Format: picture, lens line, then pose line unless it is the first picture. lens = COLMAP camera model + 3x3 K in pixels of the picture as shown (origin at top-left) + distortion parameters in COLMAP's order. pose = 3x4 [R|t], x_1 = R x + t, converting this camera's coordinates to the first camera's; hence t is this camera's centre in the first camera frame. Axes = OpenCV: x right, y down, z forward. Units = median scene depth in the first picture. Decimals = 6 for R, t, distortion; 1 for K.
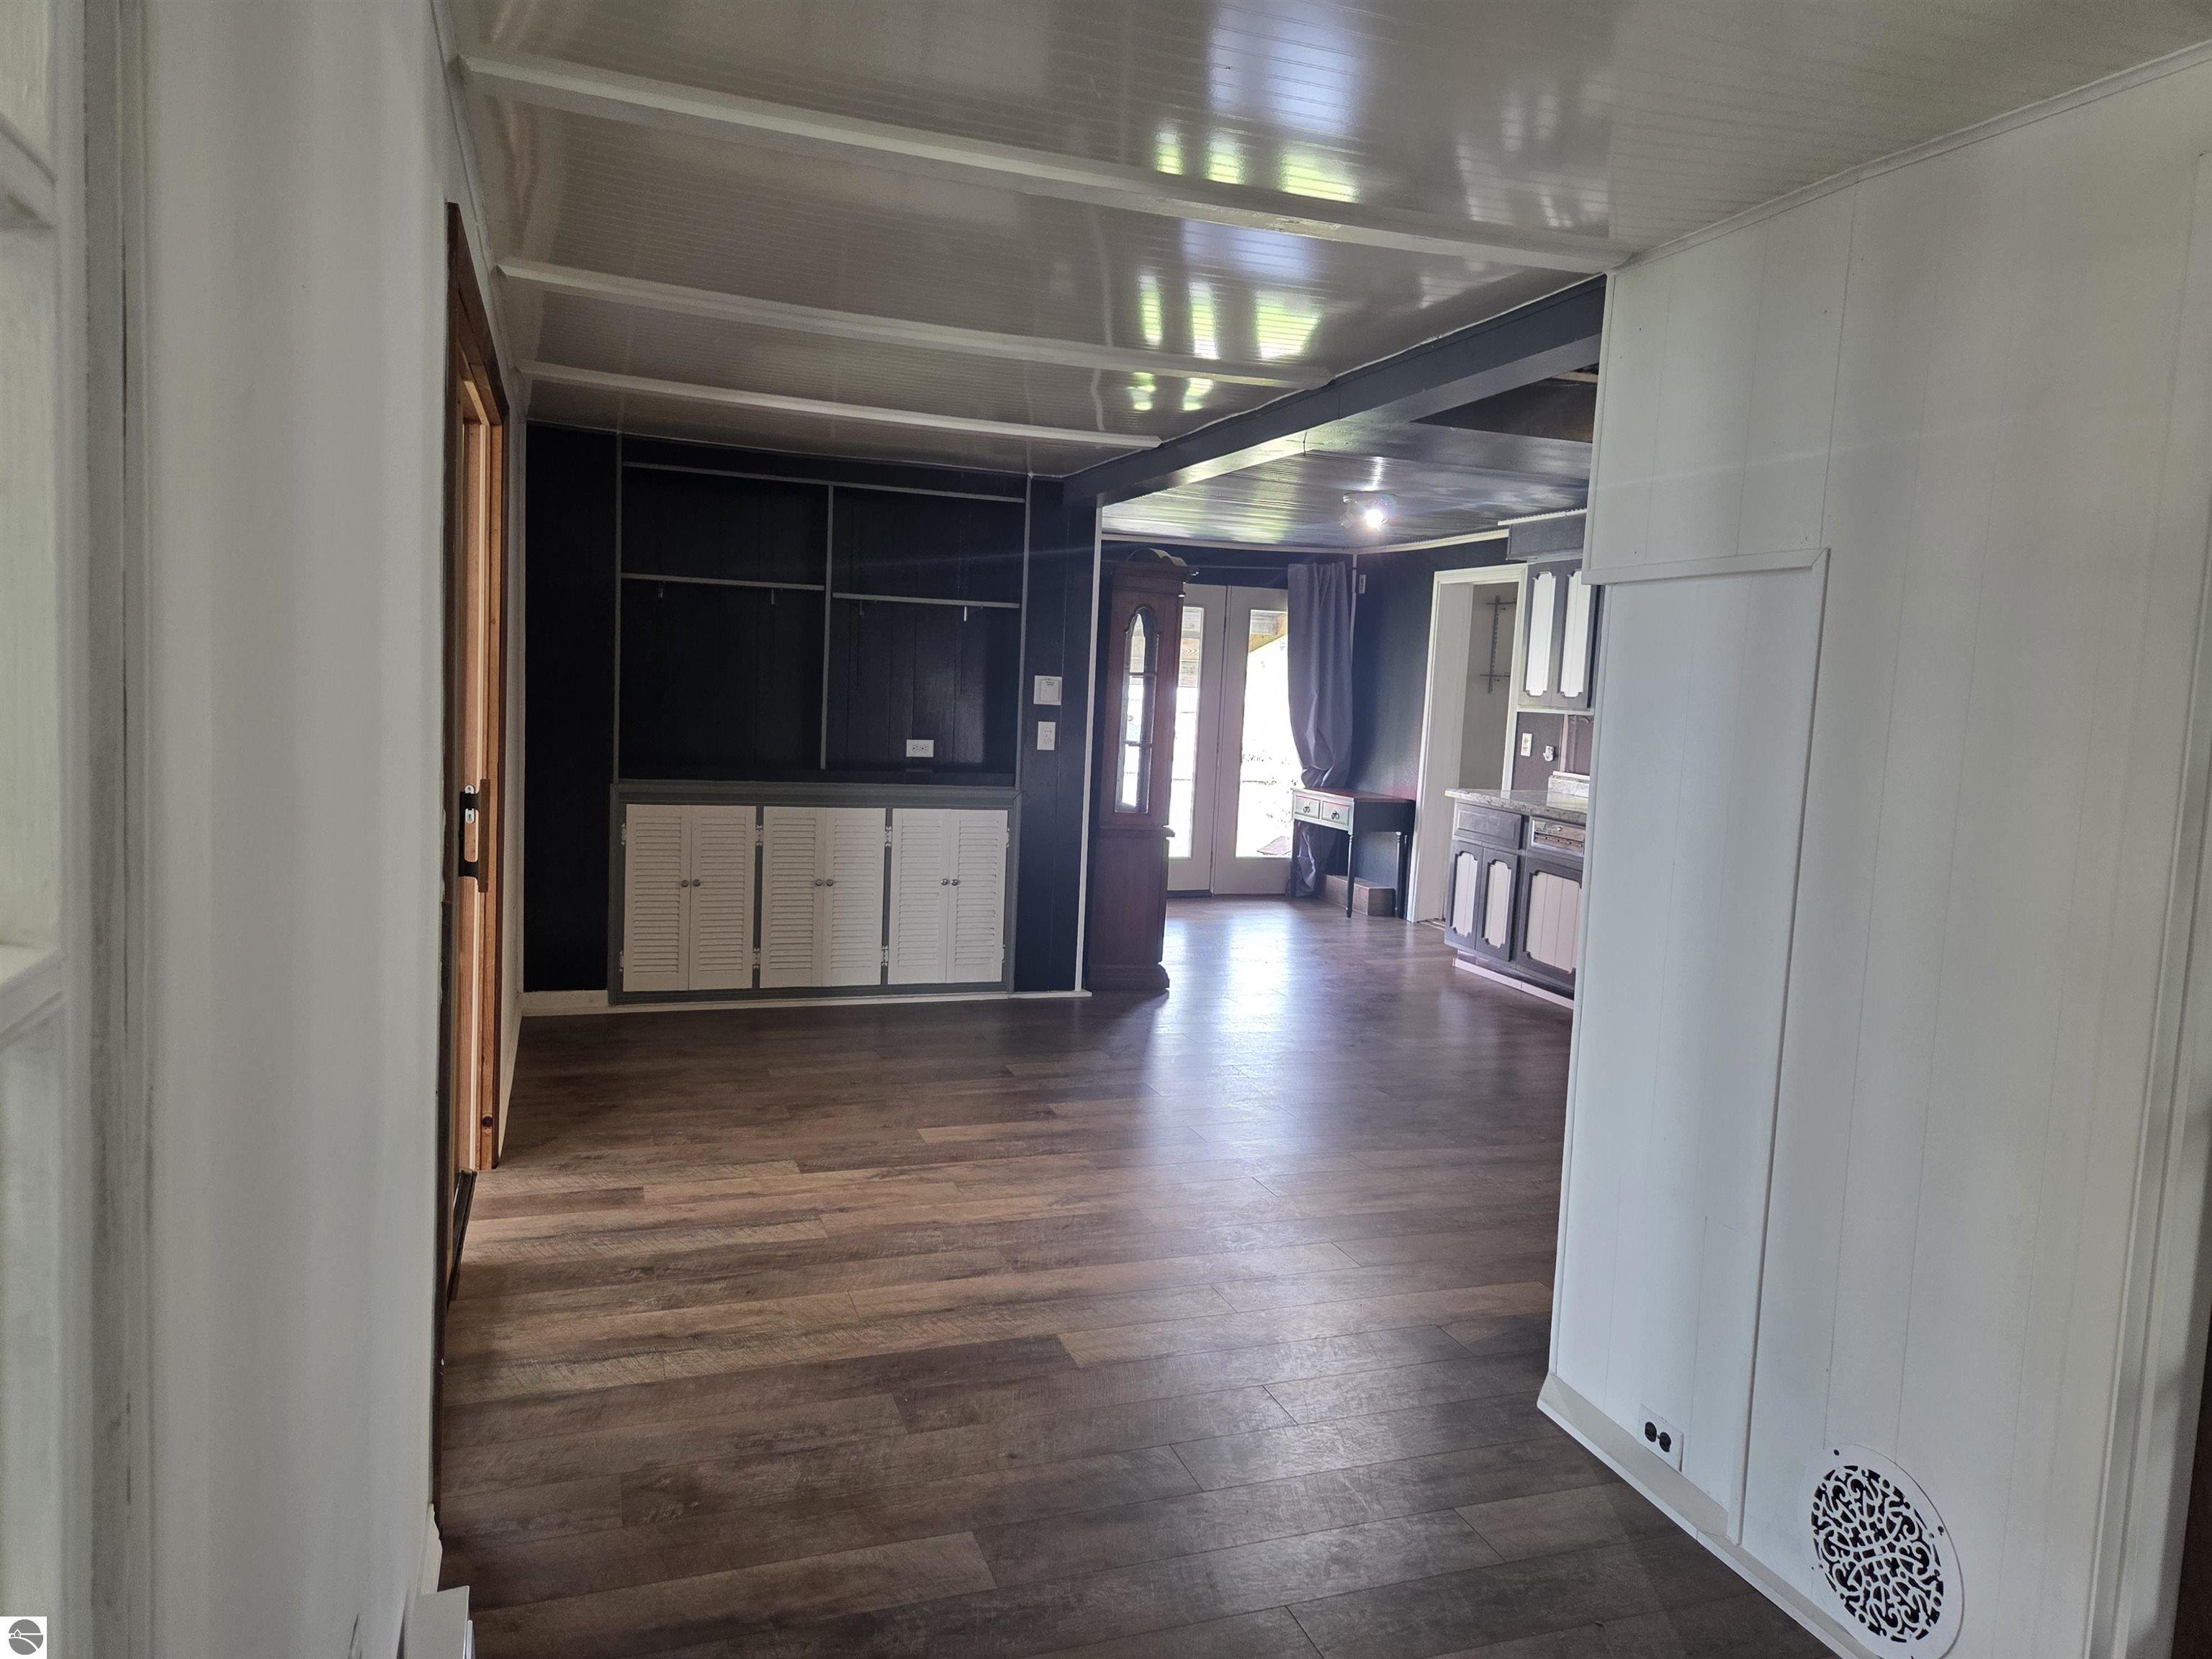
lens RADIAL K [[1489.5, 0, 1113.5], [0, 1489.5, 819.4], [0, 0, 1]] dist [0.062640, -0.028395]
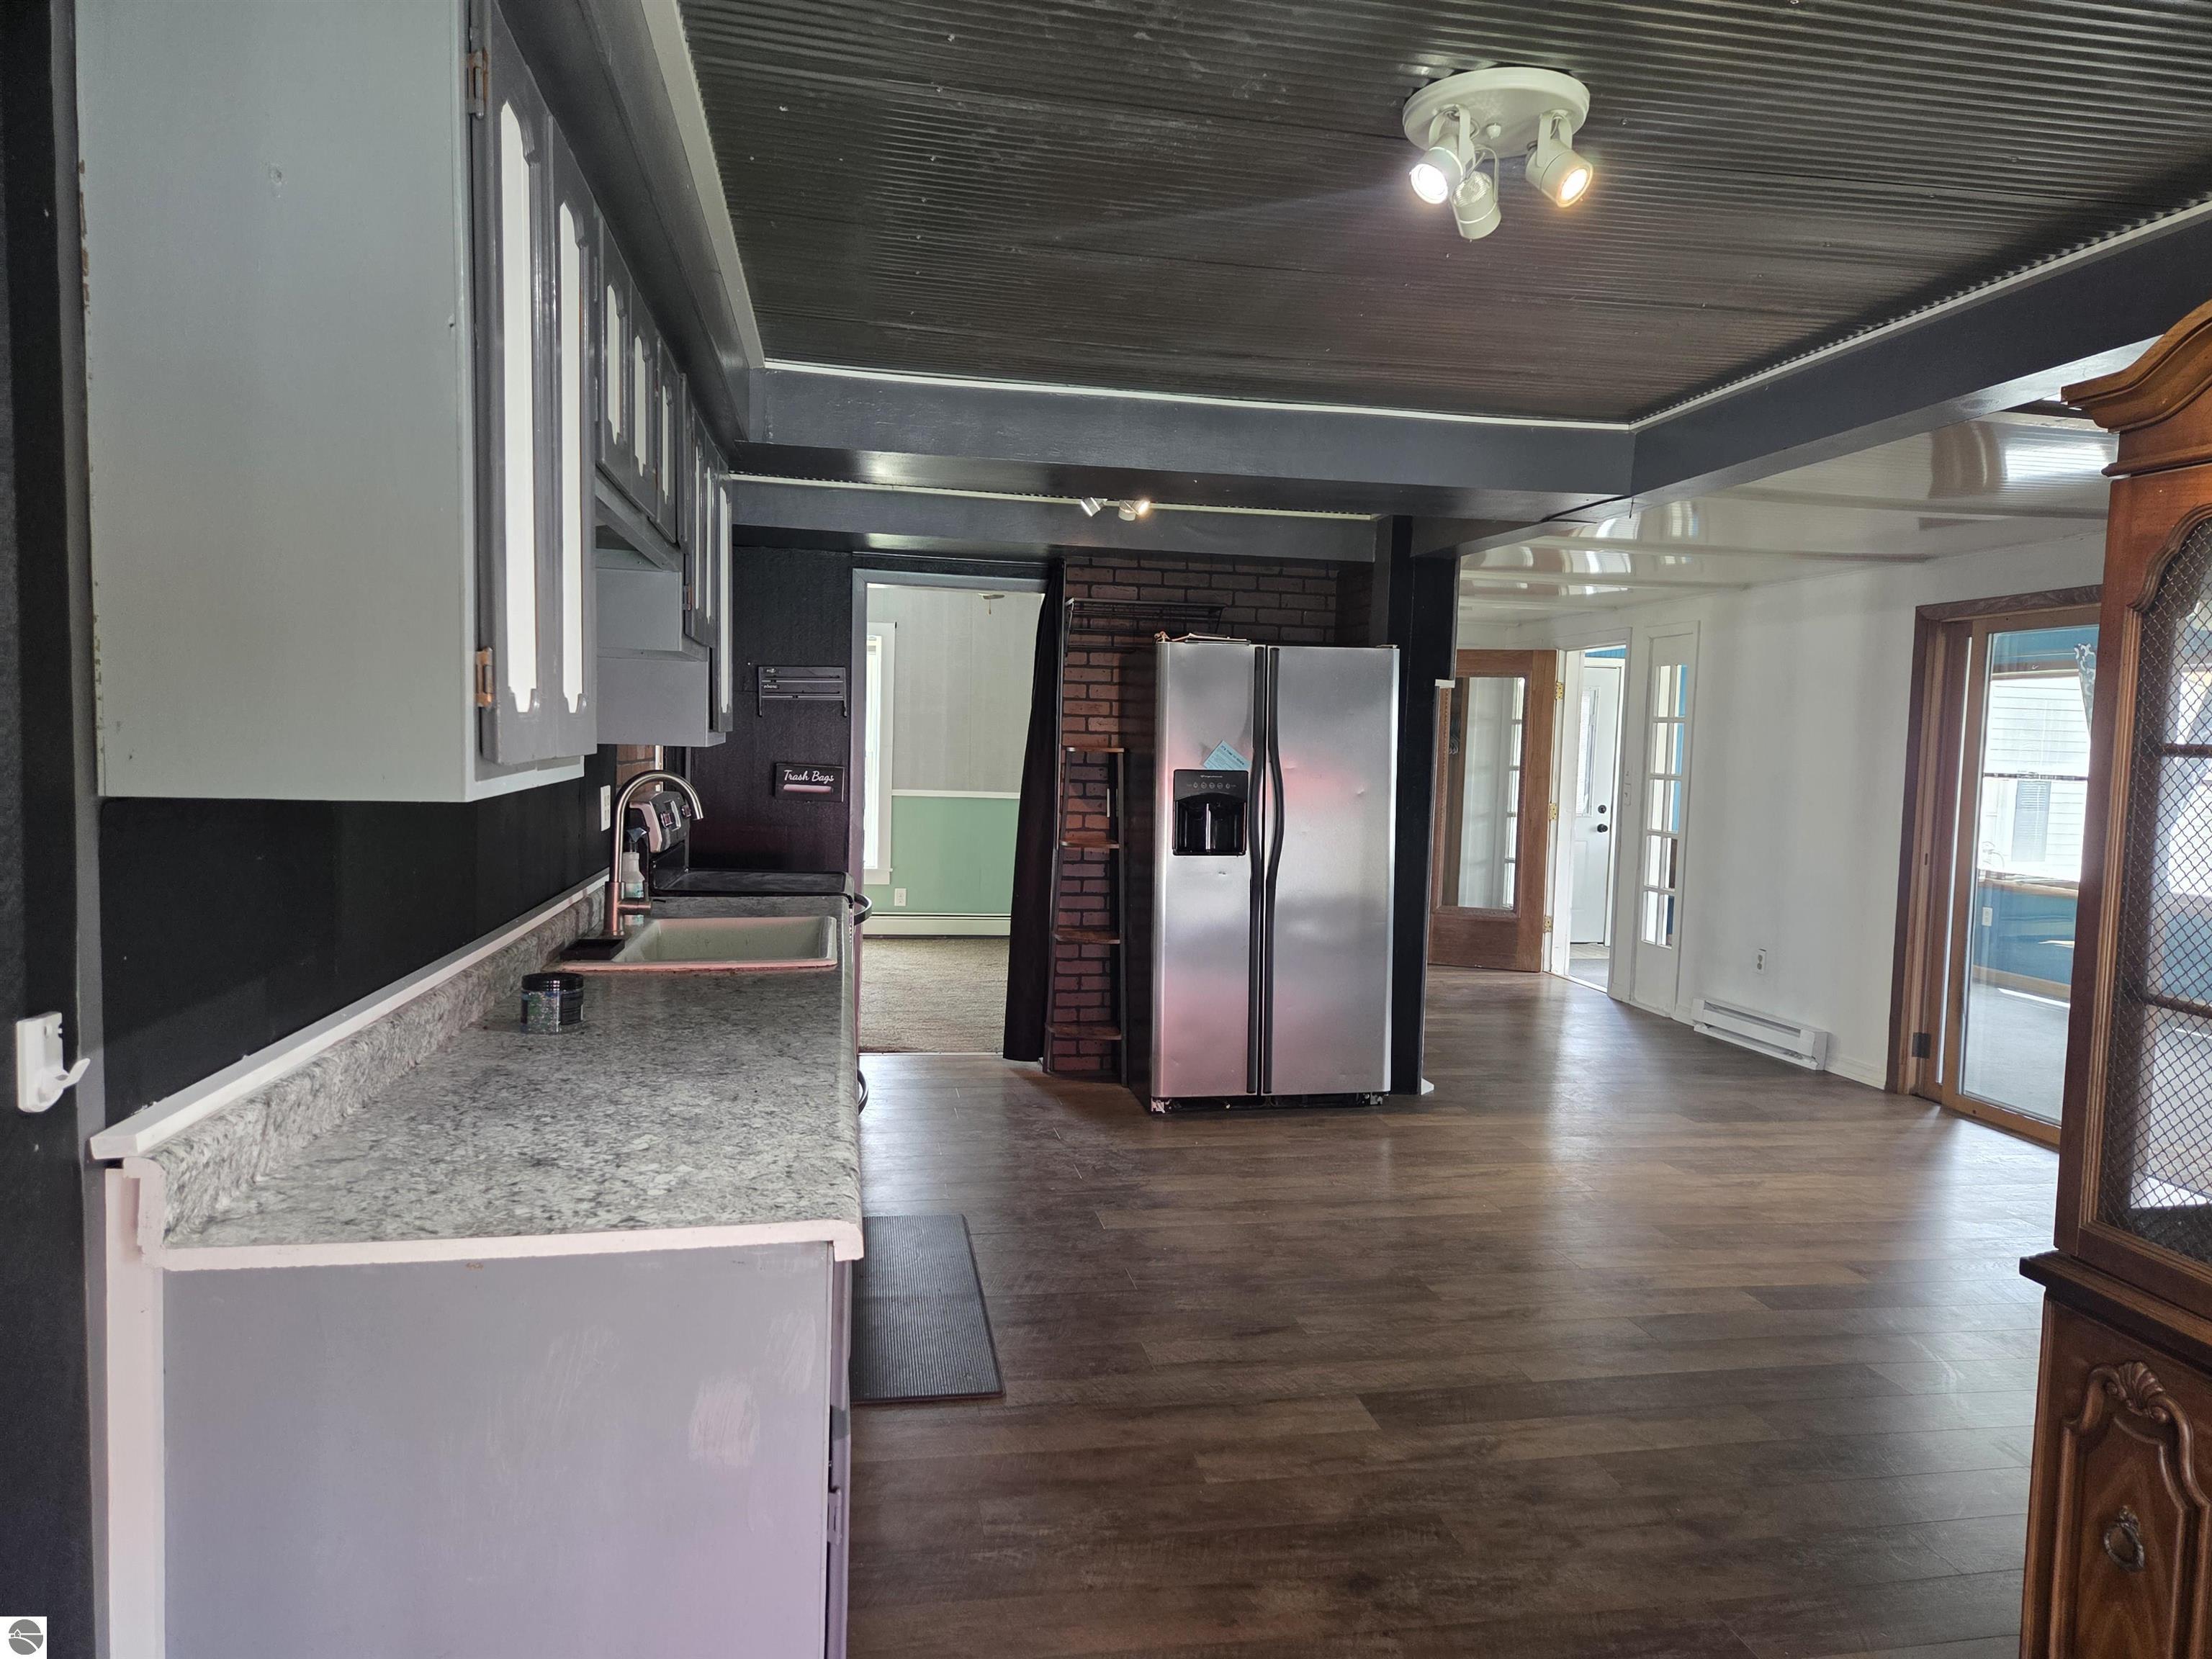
lens RADIAL K [[1489.5, 0, 1115.7], [0, 1489.5, 835.0], [0, 0, 1]] dist [0.062640, -0.028395]
pose [[-0.983279, -0.091566, 0.157408, 0.208298], [-0.064209, 0.983203, 0.170850, -0.135812], [-0.170408, 0.157887, -0.972642, 1.493462]]
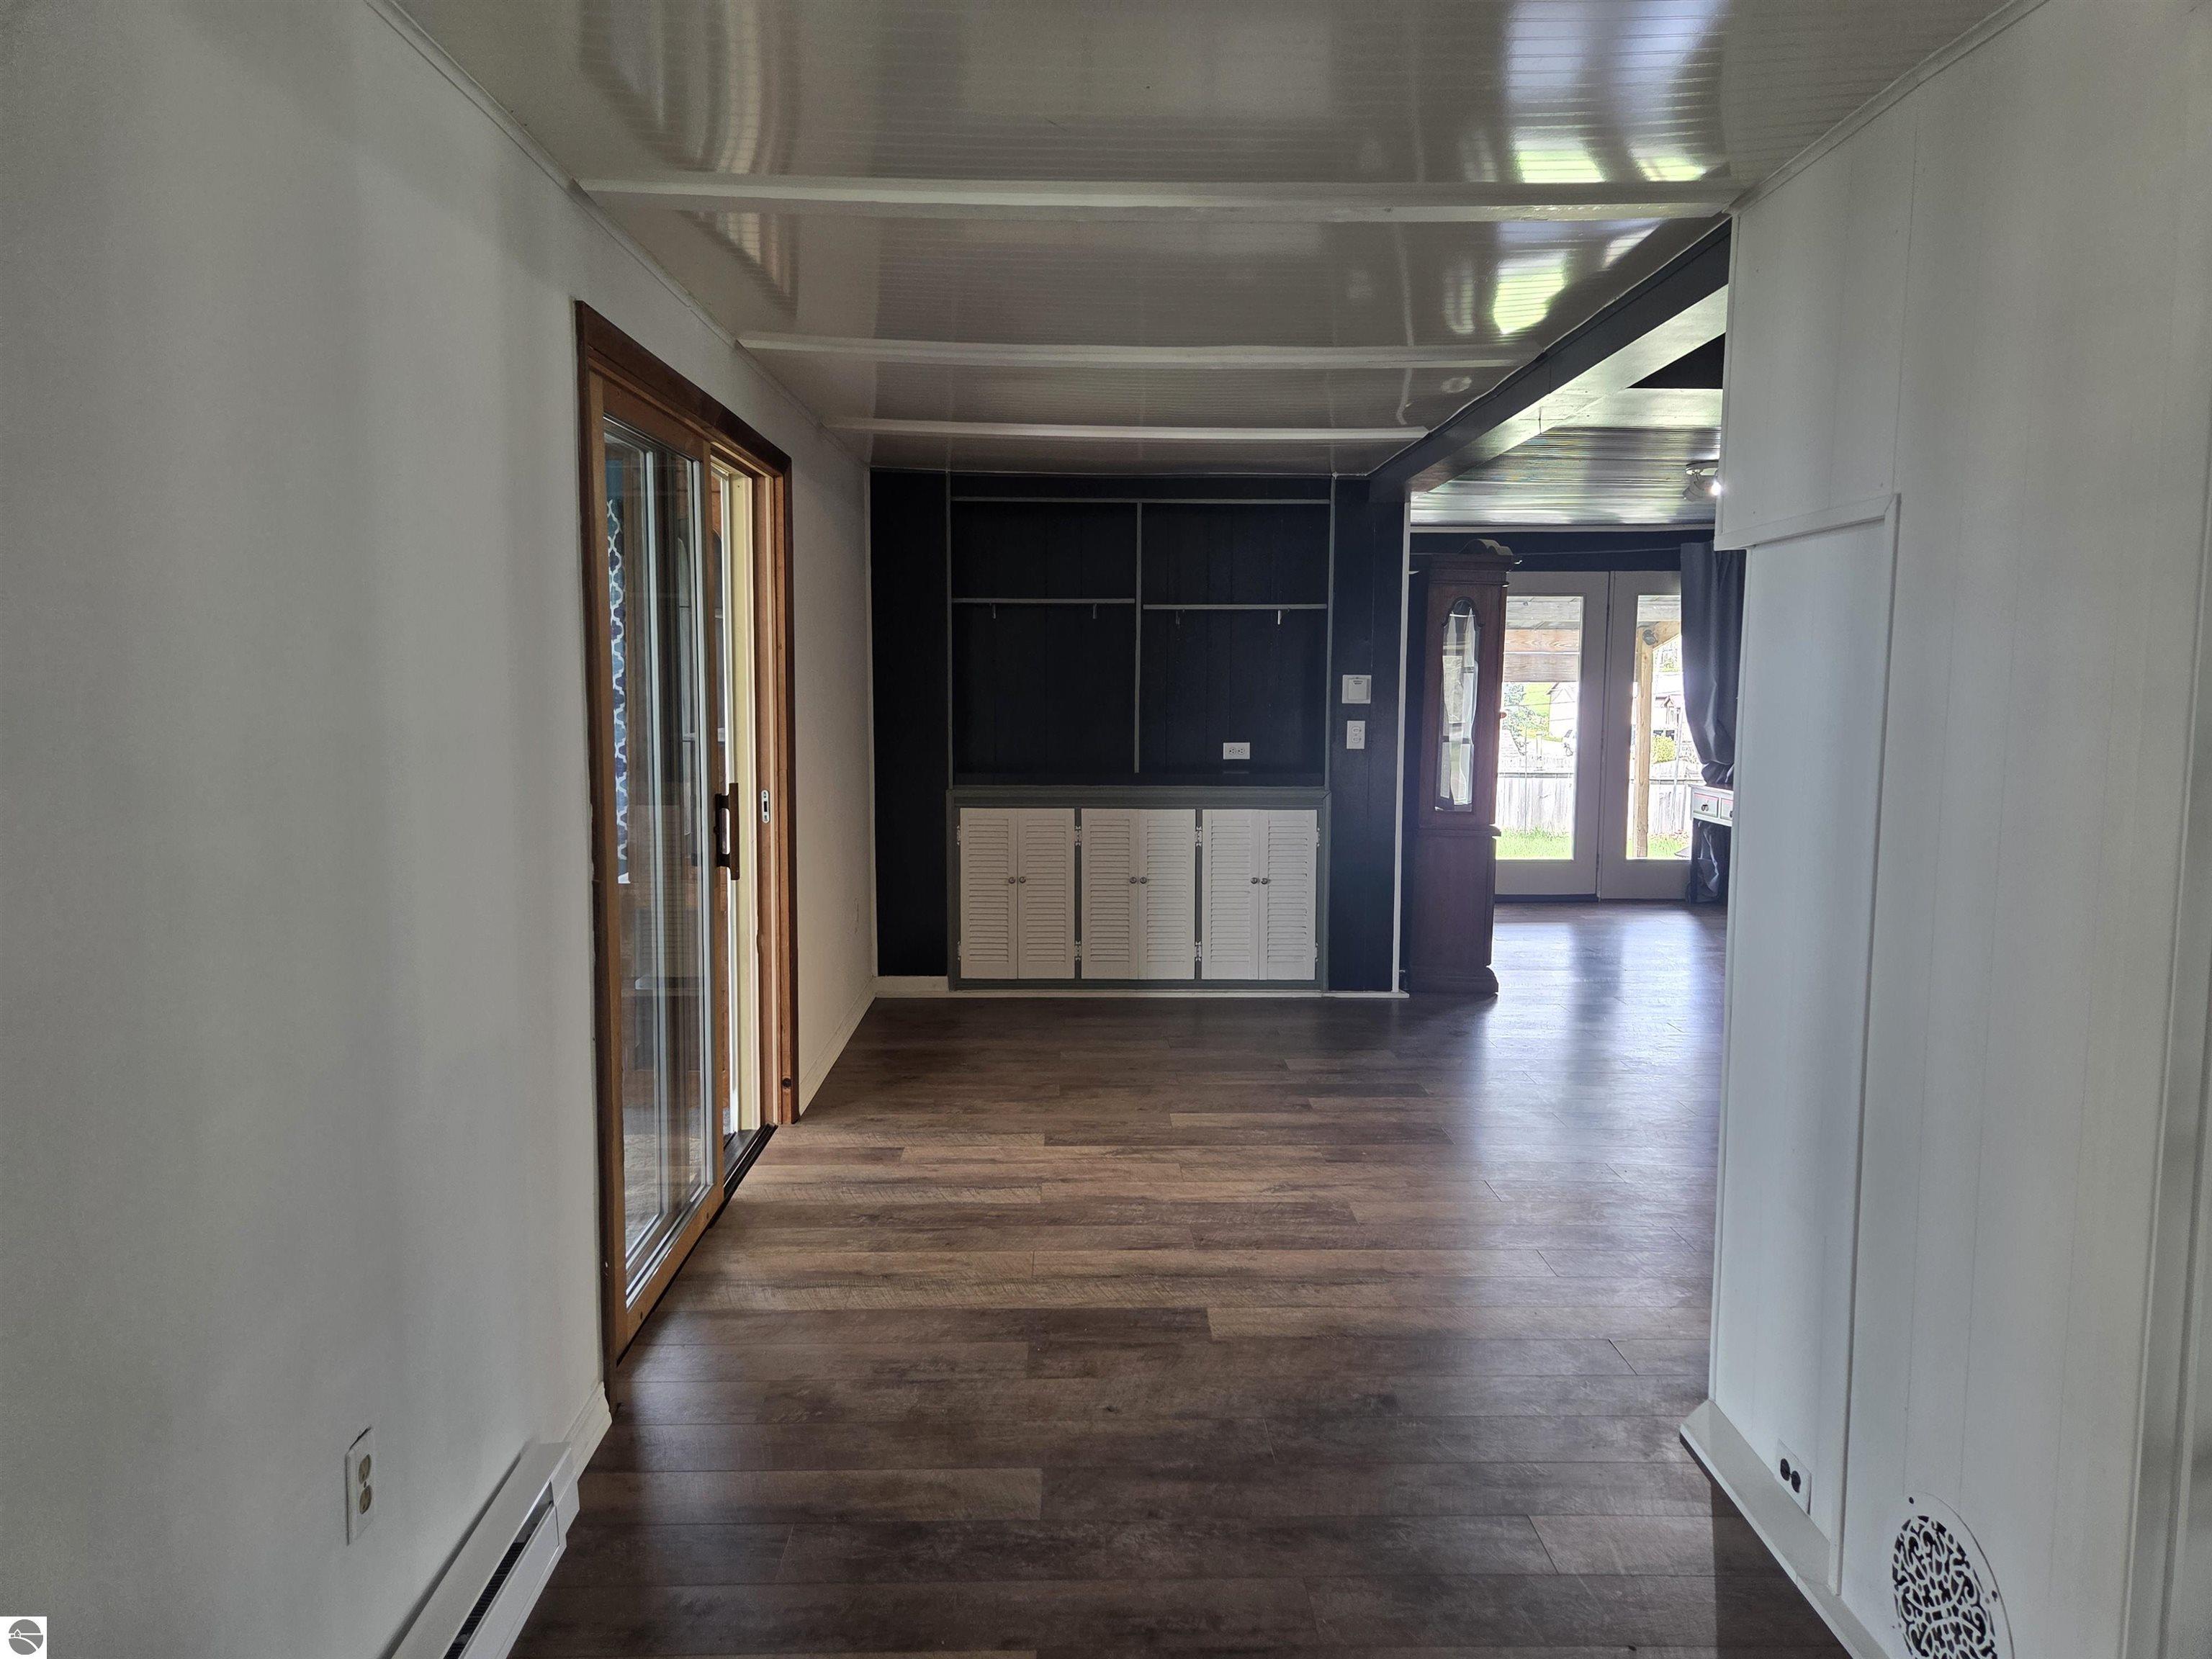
lens RADIAL K [[1489.5, 0, 1108.0], [0, 1489.5, 824.8], [0, 0, 1]] dist [0.062640, -0.028395]
pose [[0.947660, -0.008241, -0.319175, 0.122780], [0.007677, 0.999966, -0.003023, 0.006309], [0.319189, 0.000414, 0.947691, -0.001991]]
